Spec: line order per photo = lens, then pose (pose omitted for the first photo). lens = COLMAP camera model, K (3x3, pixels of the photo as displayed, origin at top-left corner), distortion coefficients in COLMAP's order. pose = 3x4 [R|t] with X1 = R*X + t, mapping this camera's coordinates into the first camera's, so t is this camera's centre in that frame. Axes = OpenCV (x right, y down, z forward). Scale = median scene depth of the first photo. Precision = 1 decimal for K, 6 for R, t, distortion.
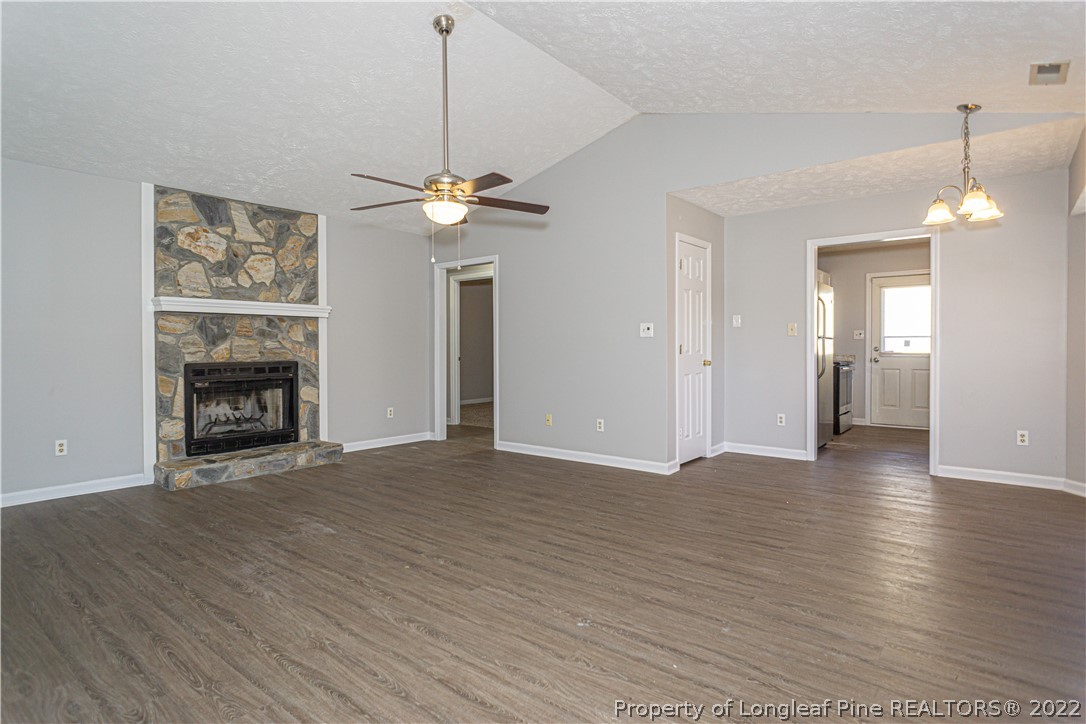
lens RADIAL K [[579.8, 0, 533.9], [0, 579.8, 357.2], [0, 0, 1]] dist [-0.017938, 0.006462]
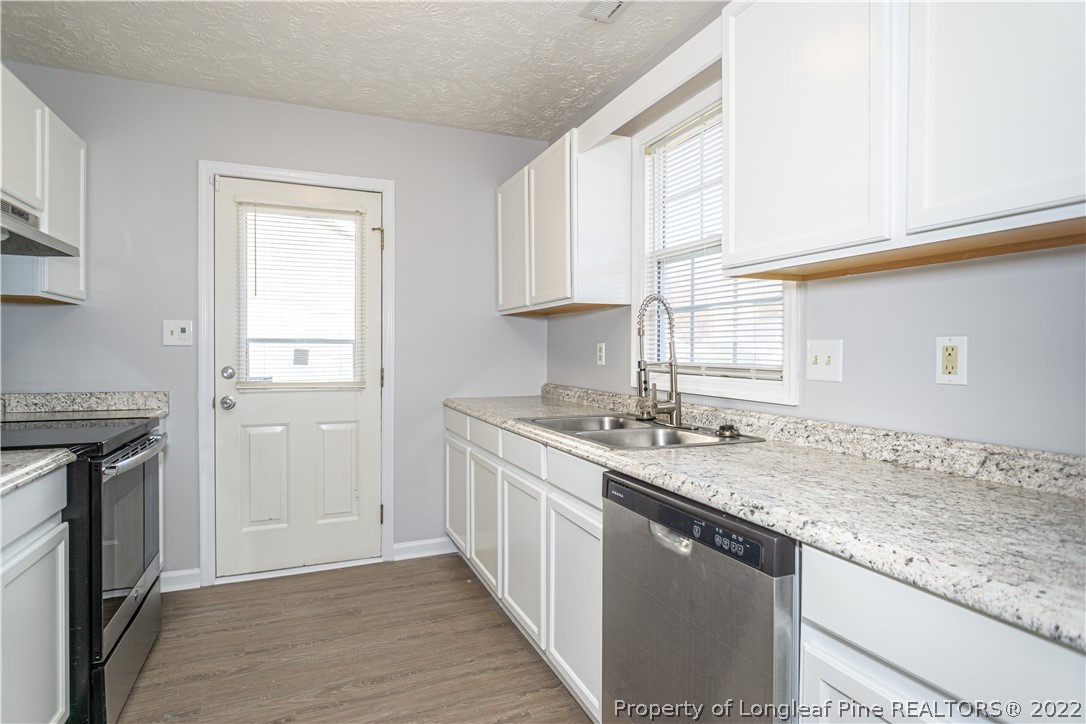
lens RADIAL K [[579.8, 0, 545.0], [0, 579.8, 361.3], [0, 0, 1]] dist [-0.017938, 0.006462]
pose [[0.465758, -0.006112, 0.884891, 0.793004], [0.013405, 0.999910, -0.000149, -0.041599], [-0.884810, 0.011932, 0.465799, 1.418835]]
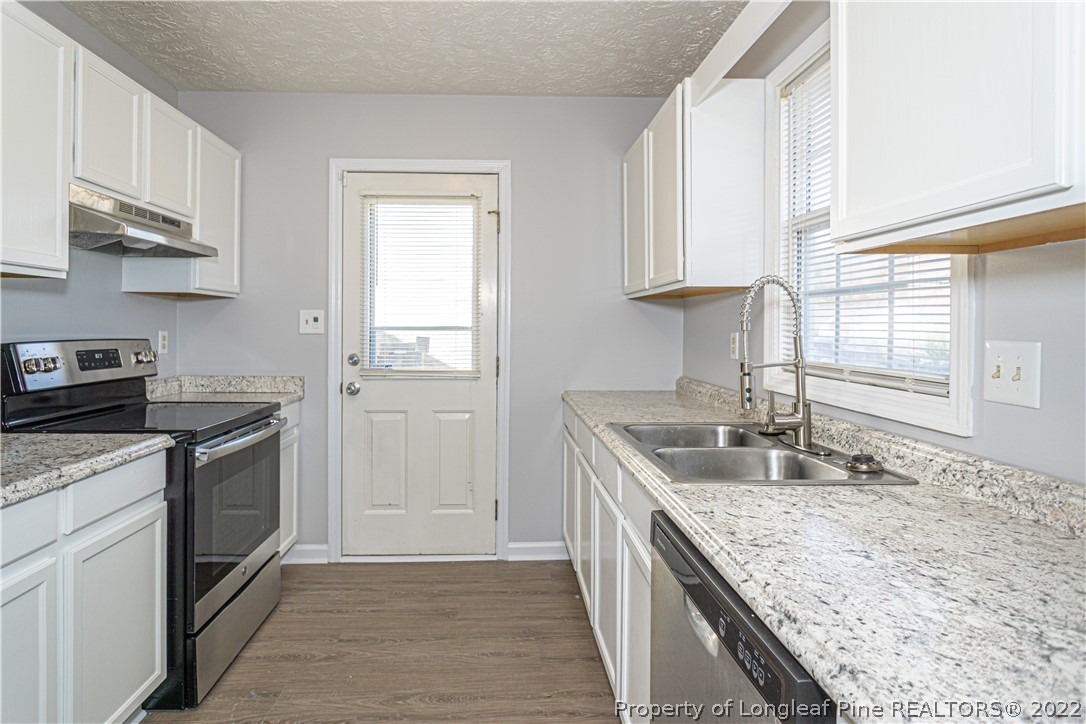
lens RADIAL K [[600.7, 0, 524.9], [0, 600.7, 331.3], [0, 0, 1]] dist [-0.021008, 0.009026]
pose [[0.751733, 0.006441, 0.659436, 0.910809], [0.004393, 0.999881, -0.014774, -0.058911], [-0.659453, 0.014003, 0.751616, 1.366855]]
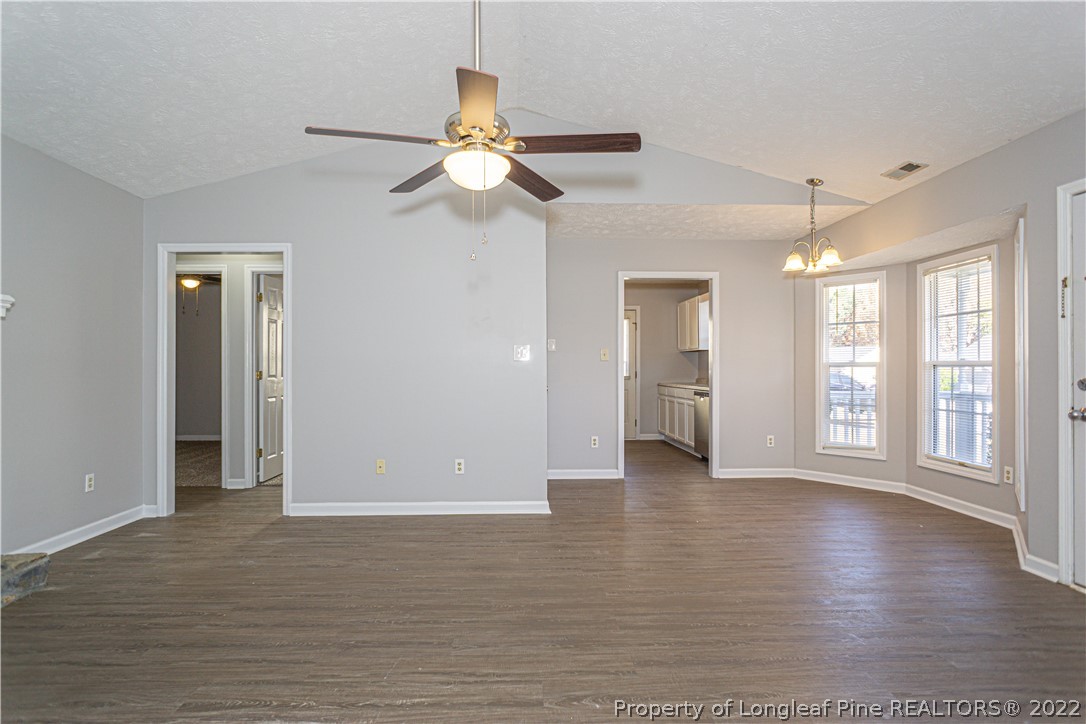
lens RADIAL K [[579.8, 0, 534.8], [0, 579.8, 364.4], [0, 0, 1]] dist [-0.017938, 0.006462]
pose [[0.754298, 0.006441, 0.656500, -0.518299], [0.012356, 0.999635, -0.024004, -0.010775], [-0.656416, 0.026218, 0.753944, 0.445244]]
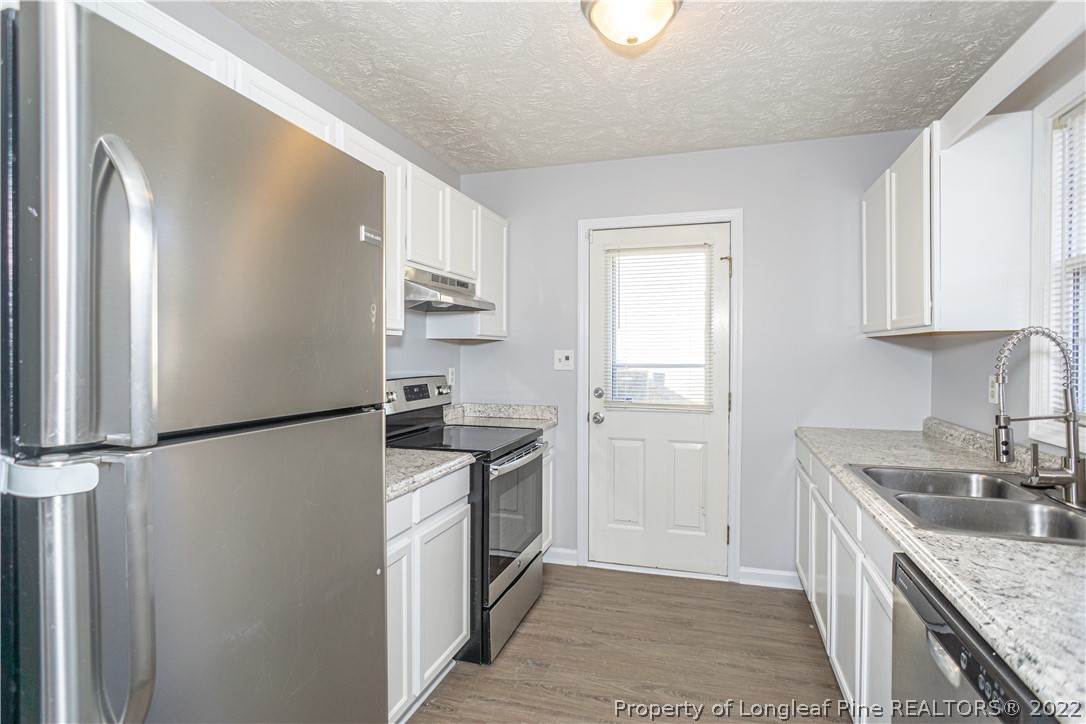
lens RADIAL K [[579.8, 0, 534.8], [0, 579.8, 359.1], [0, 0, 1]] dist [-0.017938, 0.006462]
pose [[0.931991, 0.000679, 0.362481, 0.847242], [0.001799, 0.999977, -0.006499, -0.081760], [-0.362478, 0.006709, 0.931968, 1.319530]]
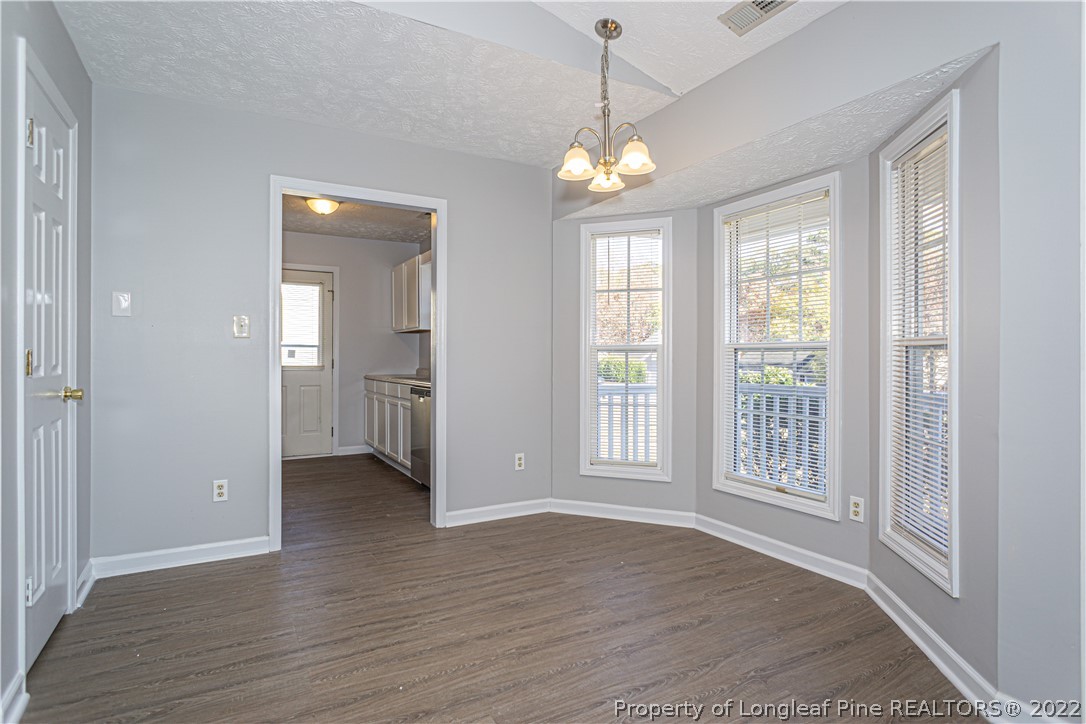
lens RADIAL K [[579.8, 0, 543.0], [0, 579.8, 354.0], [0, 0, 1]] dist [-0.017938, 0.006462]
pose [[0.372536, 0.008251, 0.927981, 0.048810], [0.017619, 0.999717, -0.015962, -0.011450], [-0.927851, 0.022297, 0.372285, 0.788014]]
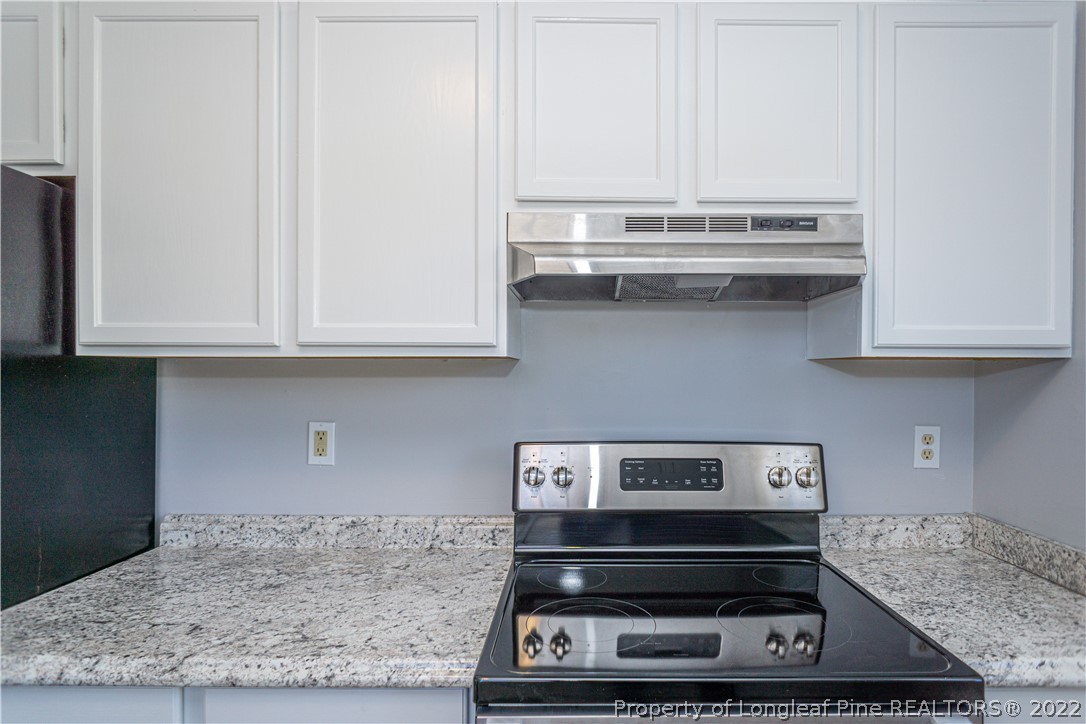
lens RADIAL K [[579.8, 0, 540.1], [0, 579.8, 379.3], [0, 0, 1]] dist [-0.017938, 0.006462]
pose [[0.633652, 0.012616, -0.773515, 1.228767], [-0.023744, 0.999713, -0.003145, -0.100355], [0.773254, 0.020360, 0.633770, 1.822609]]
